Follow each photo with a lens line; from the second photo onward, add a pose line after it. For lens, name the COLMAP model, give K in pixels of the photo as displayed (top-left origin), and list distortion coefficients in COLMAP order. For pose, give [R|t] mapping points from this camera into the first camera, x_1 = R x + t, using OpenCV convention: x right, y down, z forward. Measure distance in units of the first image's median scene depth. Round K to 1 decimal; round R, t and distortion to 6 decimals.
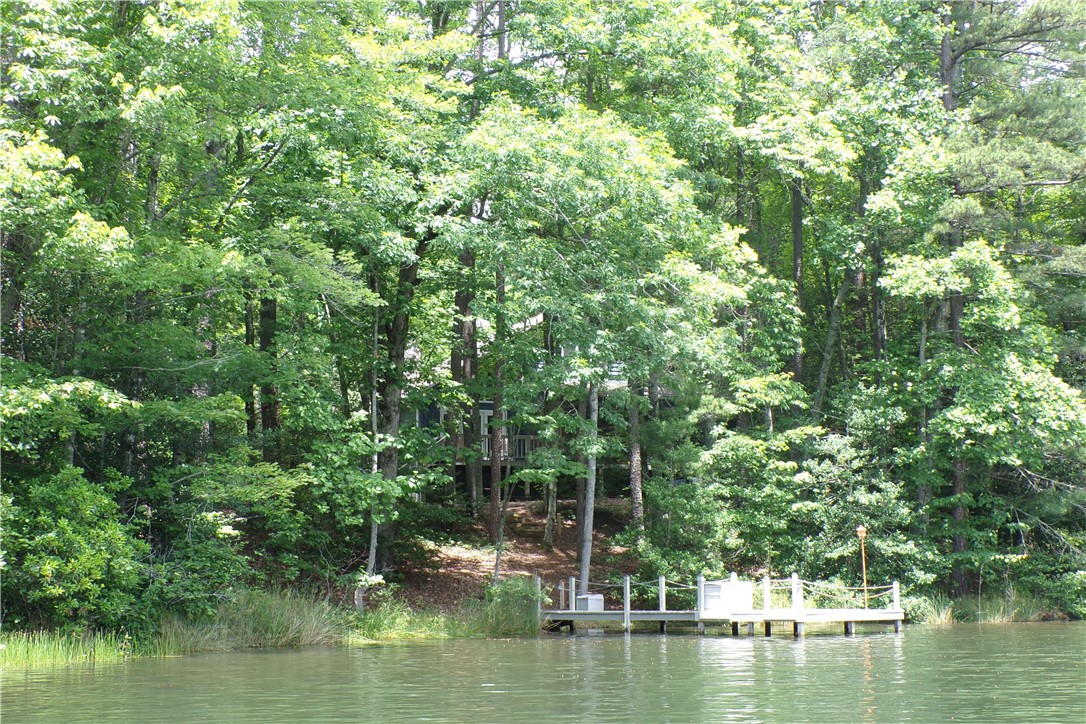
lens RADIAL K [[1577.0, 0, 543.0], [0, 1577.0, 362.0], [0, 0, 1]] dist [0.039497, 0.083520]
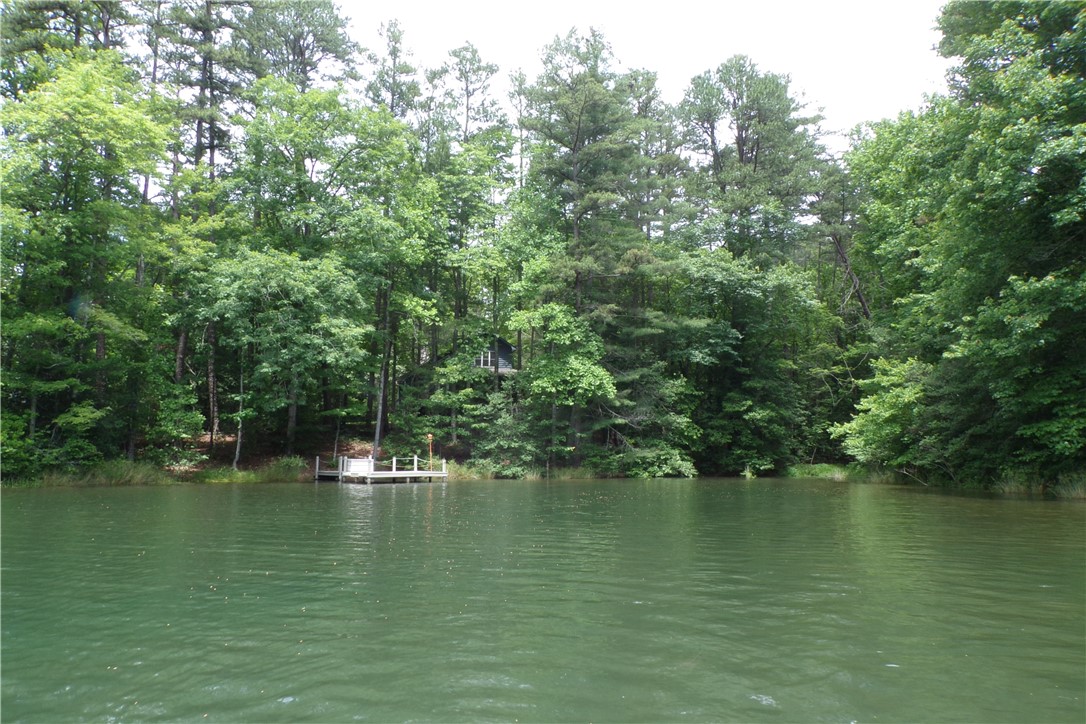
lens RADIAL K [[743.5, 0, 543.0], [0, 743.5, 362.0], [0, 0, 1]] dist [0.020825, -0.000327]
pose [[0.987934, -0.008877, -0.154618, 0.426775], [0.010237, 0.999916, 0.008002, -0.004315], [0.154534, -0.009488, 0.987942, -0.012853]]
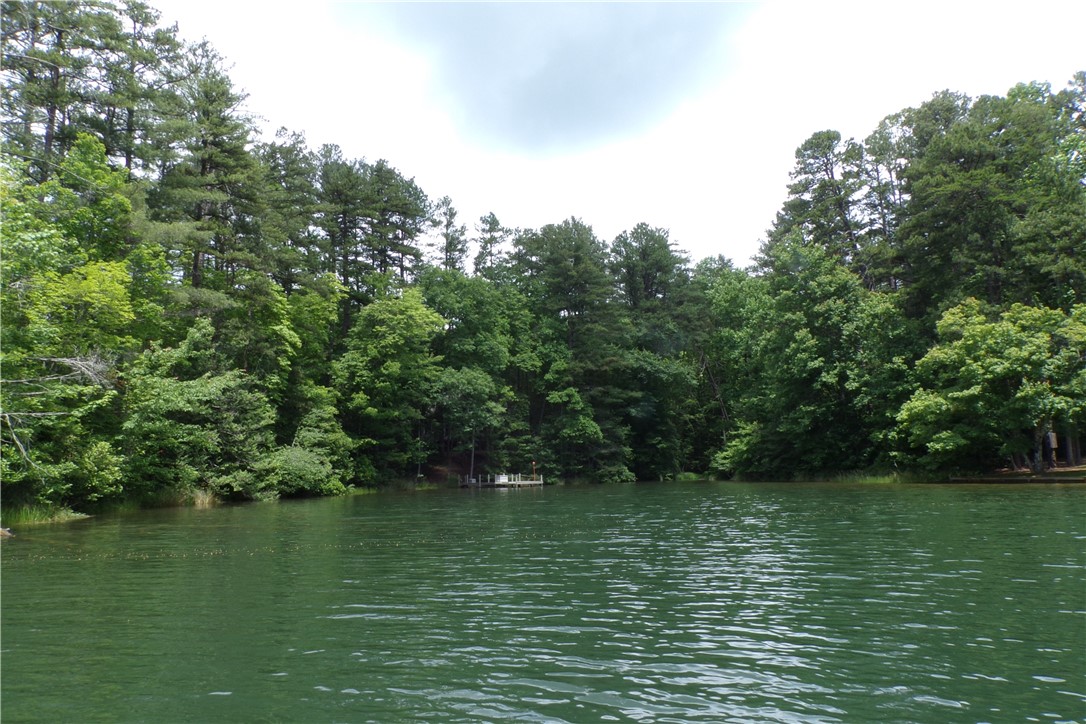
lens RADIAL K [[743.5, 0, 543.0], [0, 743.5, 362.0], [0, 0, 1]] dist [0.020825, -0.000327]
pose [[0.995045, 0.000331, 0.099421, 0.019869], [0.000745, 0.999942, -0.010780, -0.122251], [-0.099419, 0.010800, 0.994987, -0.856182]]
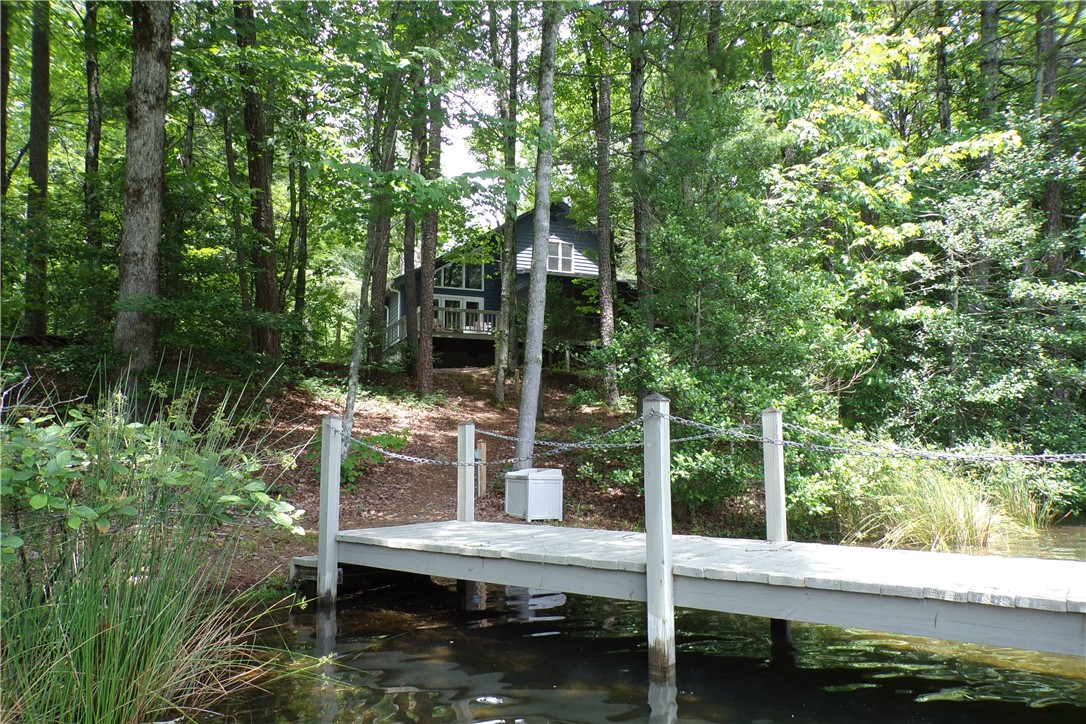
lens RADIAL K [[743.5, 0, 543.0], [0, 743.5, 362.0], [0, 0, 1]] dist [0.020825, -0.000327]
pose [[0.999984, 0.004815, -0.002902, 0.032381], [-0.004765, 0.999843, 0.017084, 0.107998], [0.002984, -0.017070, 0.999850, 0.753573]]
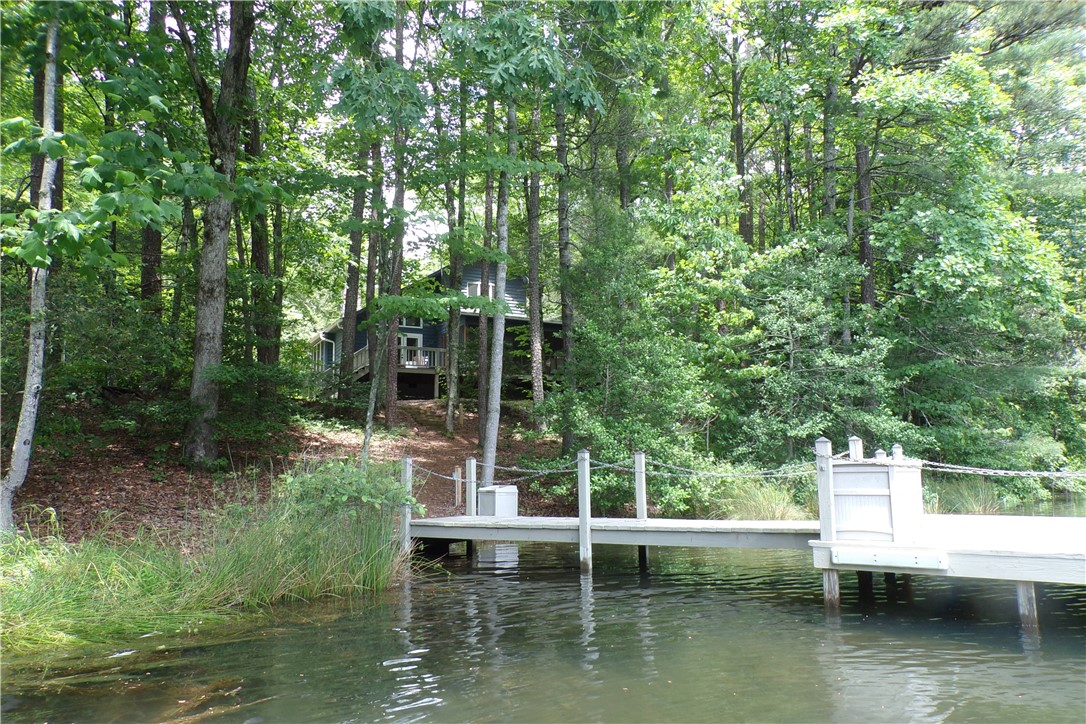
lens RADIAL K [[743.5, 0, 543.0], [0, 743.5, 362.0], [0, 0, 1]] dist [0.020825, -0.000327]
pose [[0.994304, 0.009598, 0.106144, 0.014004], [-0.008561, 0.999911, -0.010219, 0.092758], [-0.106233, 0.009252, 0.994298, 0.648544]]
